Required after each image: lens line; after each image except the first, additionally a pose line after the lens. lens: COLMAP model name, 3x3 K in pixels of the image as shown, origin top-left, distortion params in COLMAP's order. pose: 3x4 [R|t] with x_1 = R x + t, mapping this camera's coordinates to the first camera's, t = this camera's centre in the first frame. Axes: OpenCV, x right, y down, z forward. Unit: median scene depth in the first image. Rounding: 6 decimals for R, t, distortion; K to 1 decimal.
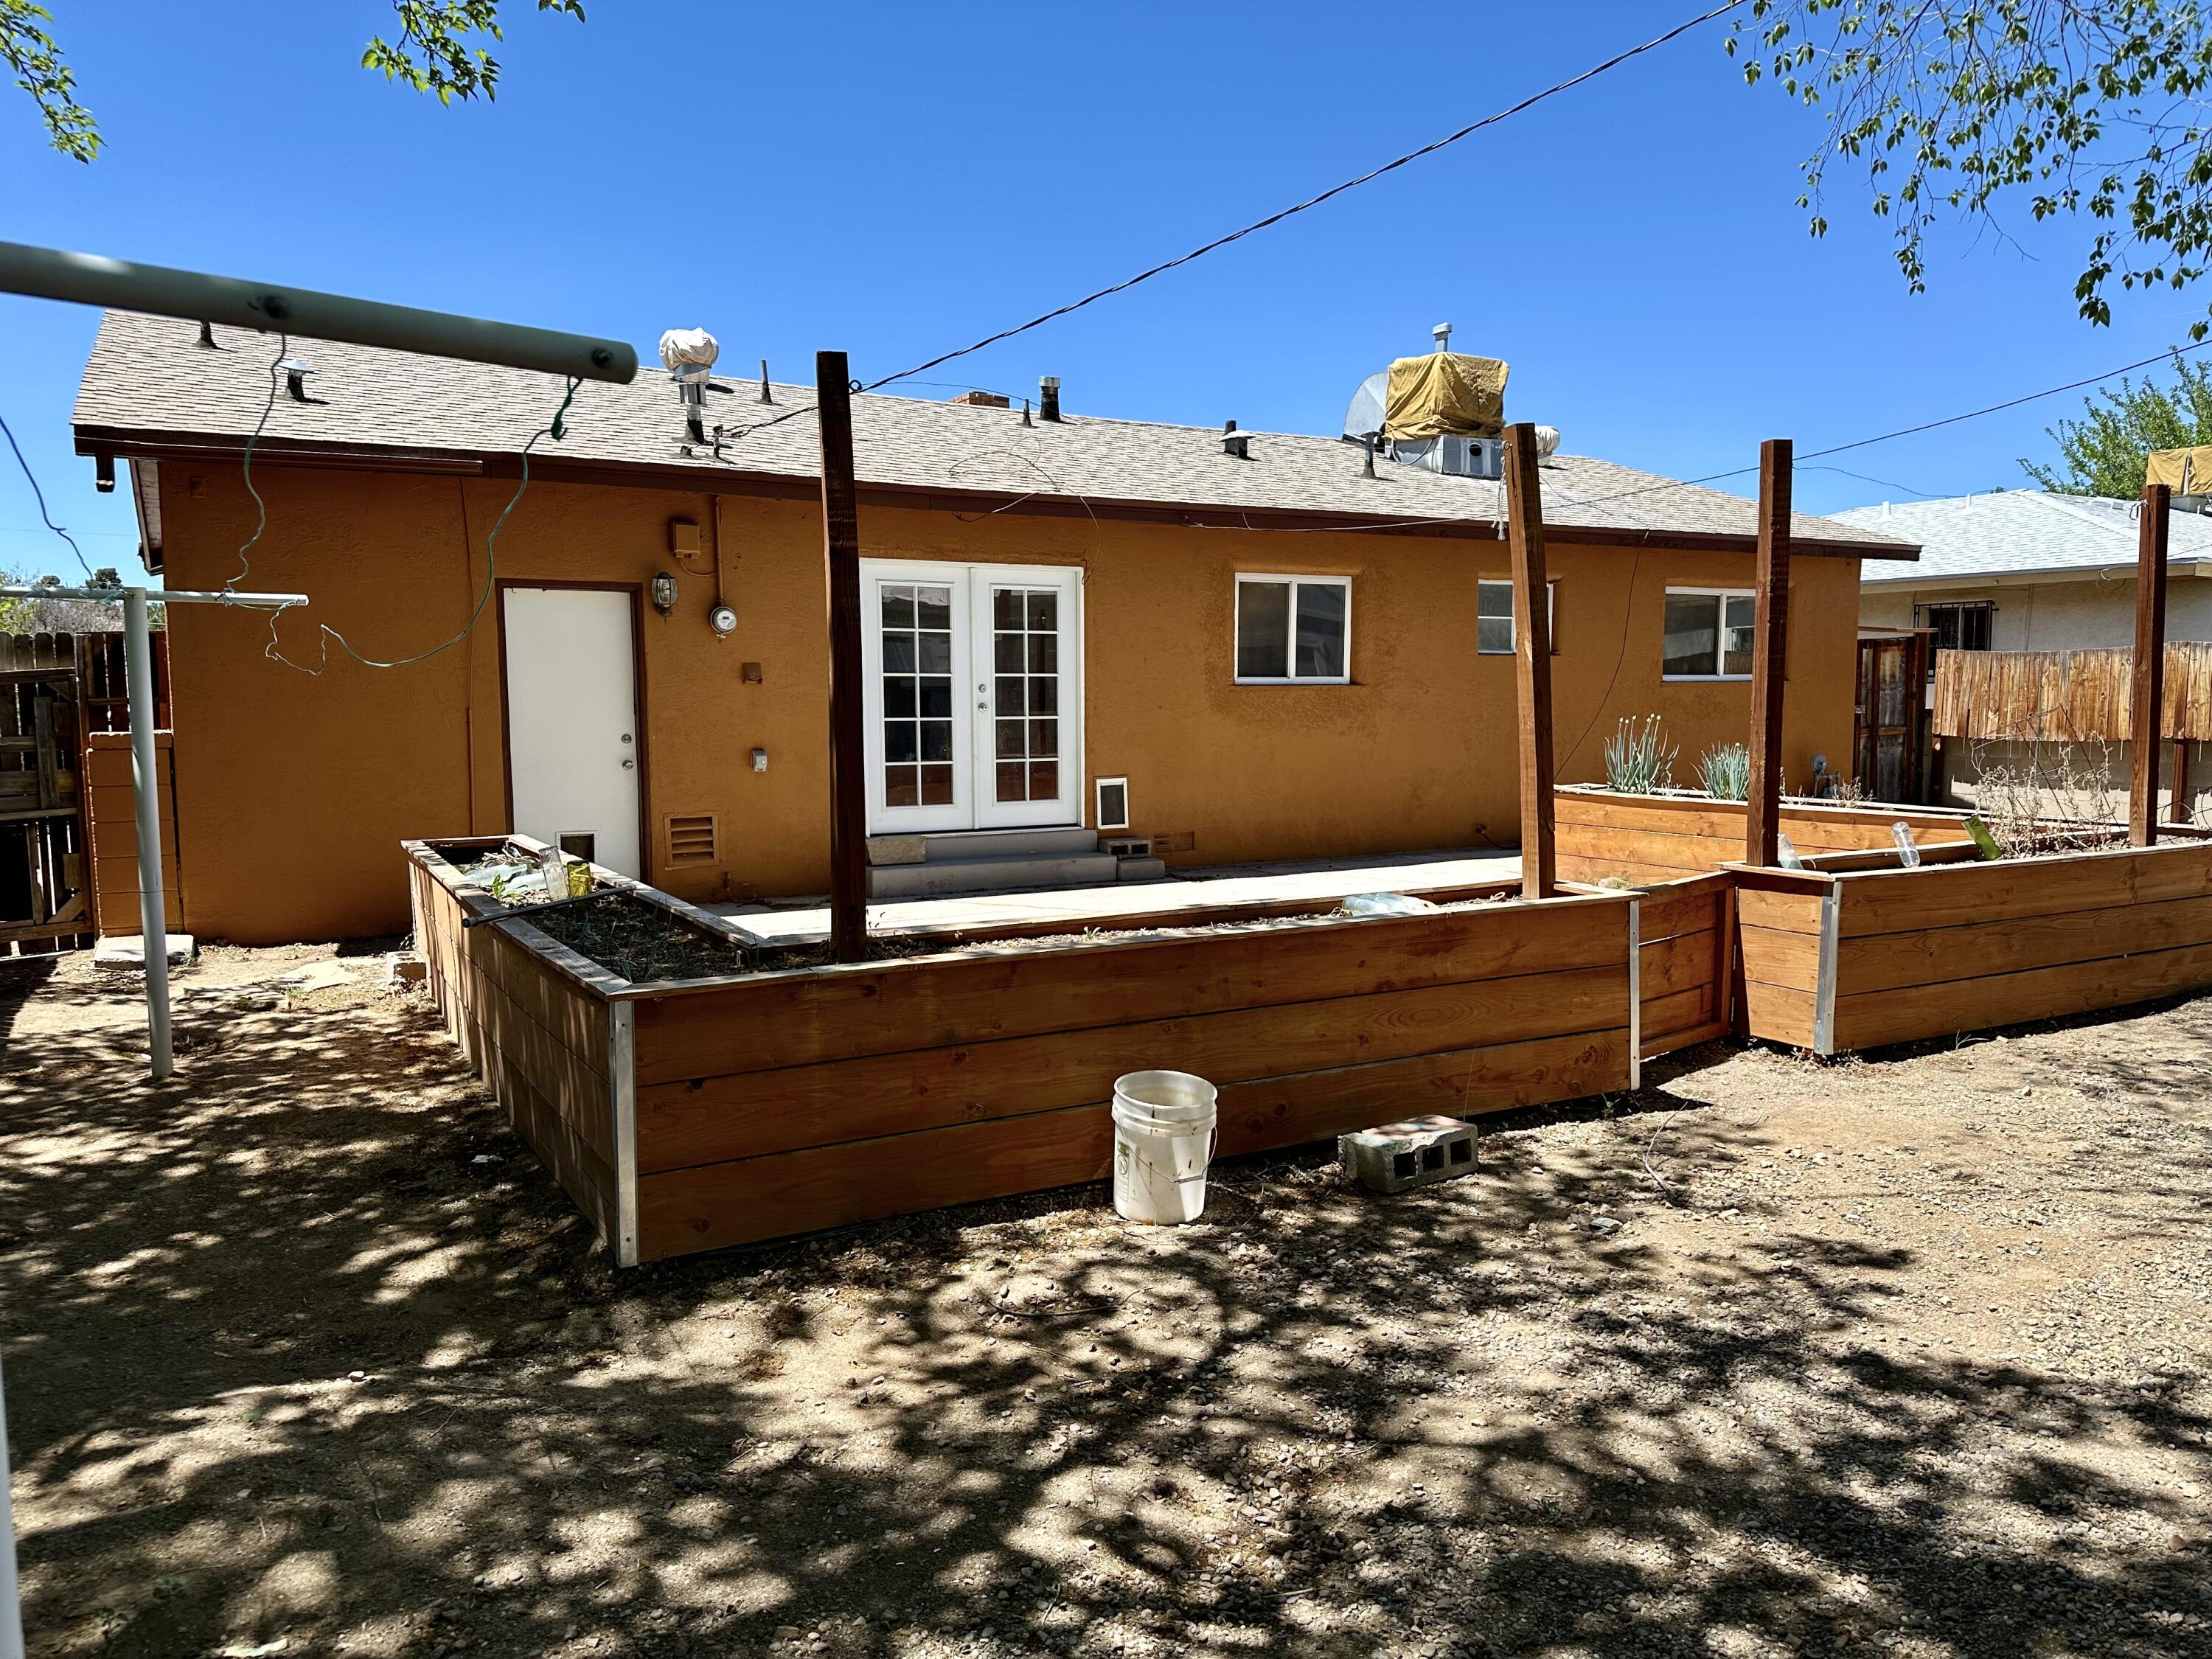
lens RADIAL K [[1543.6, 0, 1108.9], [0, 1543.6, 843.9], [0, 0, 1]] dist [0.132012, -0.202185]
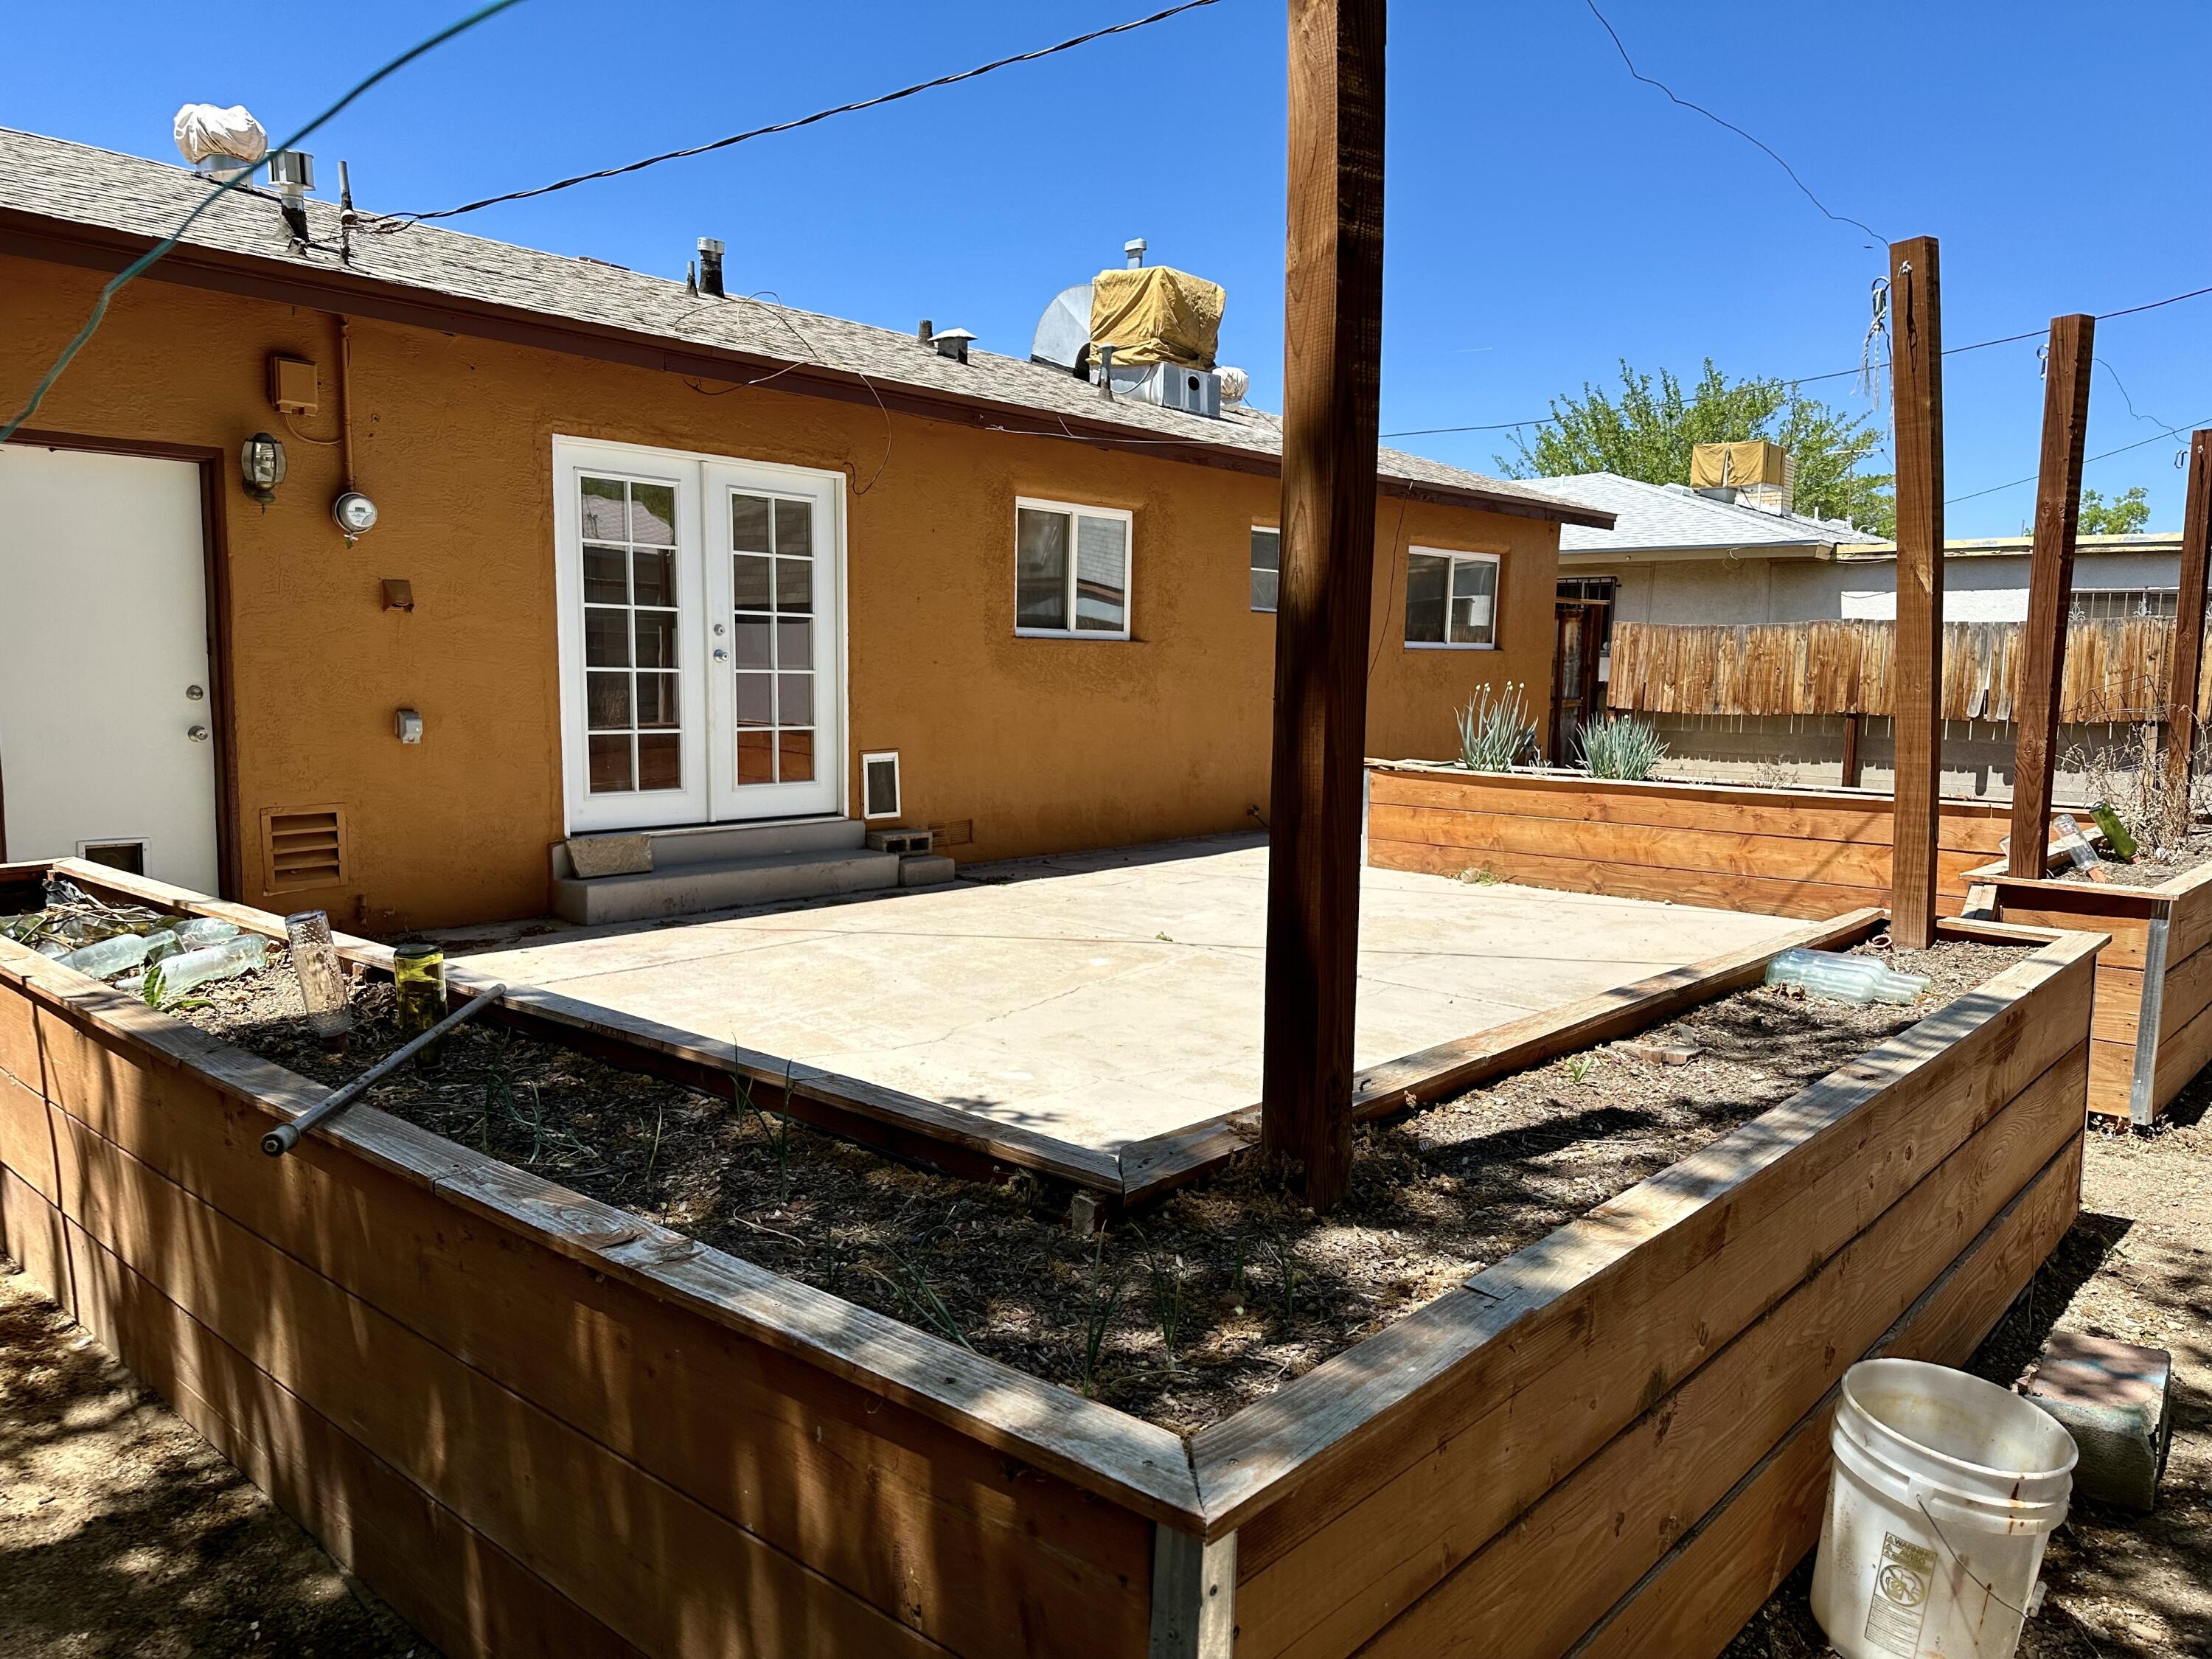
lens RADIAL K [[1543.6, 0, 1108.9], [0, 1543.6, 843.9], [0, 0, 1]] dist [0.132012, -0.202185]
pose [[0.947031, -0.018330, 0.320617, -0.141309], [0.011393, 0.999659, 0.023498, -0.014201], [-0.320939, -0.018601, 0.946917, 0.233466]]
